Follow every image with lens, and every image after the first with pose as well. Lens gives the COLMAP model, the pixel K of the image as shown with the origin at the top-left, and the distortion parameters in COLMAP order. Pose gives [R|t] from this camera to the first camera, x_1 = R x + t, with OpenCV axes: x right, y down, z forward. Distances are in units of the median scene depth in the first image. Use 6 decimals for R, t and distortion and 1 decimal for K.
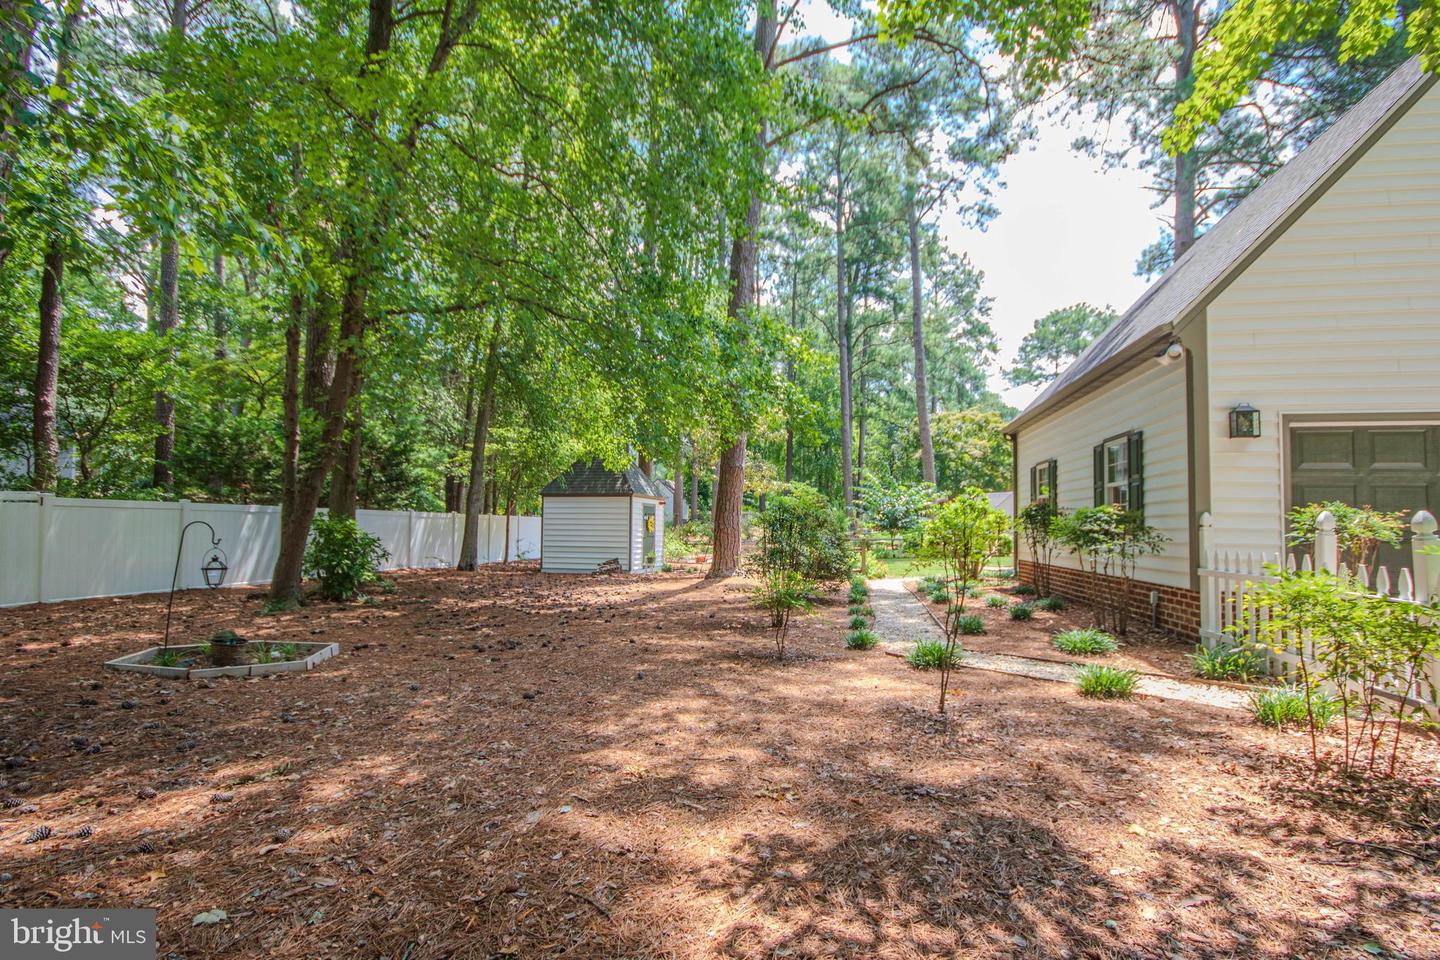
lens RADIAL K [[673.3, 0, 722.9], [0, 673.3, 500.1], [0, 0, 1]] dist [0.001062, -0.000186]
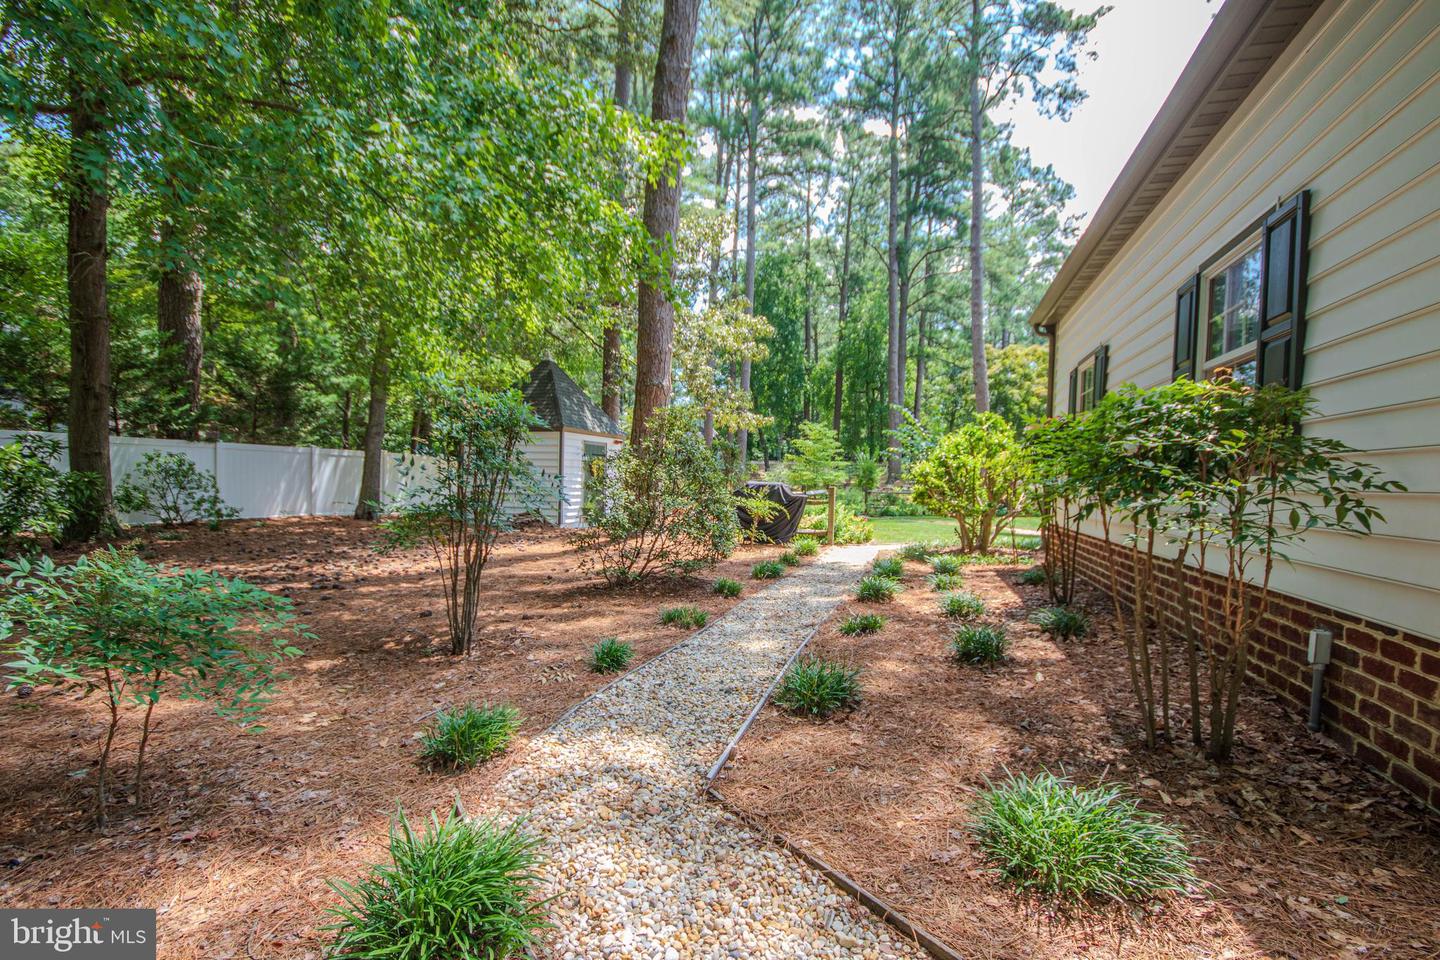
lens RADIAL K [[673.3, 0, 722.9], [0, 673.3, 500.1], [0, 0, 1]] dist [0.001062, -0.000186]
pose [[0.994605, 0.019545, -0.101872, 0.125890], [-0.012325, 0.997398, 0.071027, 0.015978], [0.102995, -0.069388, 0.992259, 0.216003]]
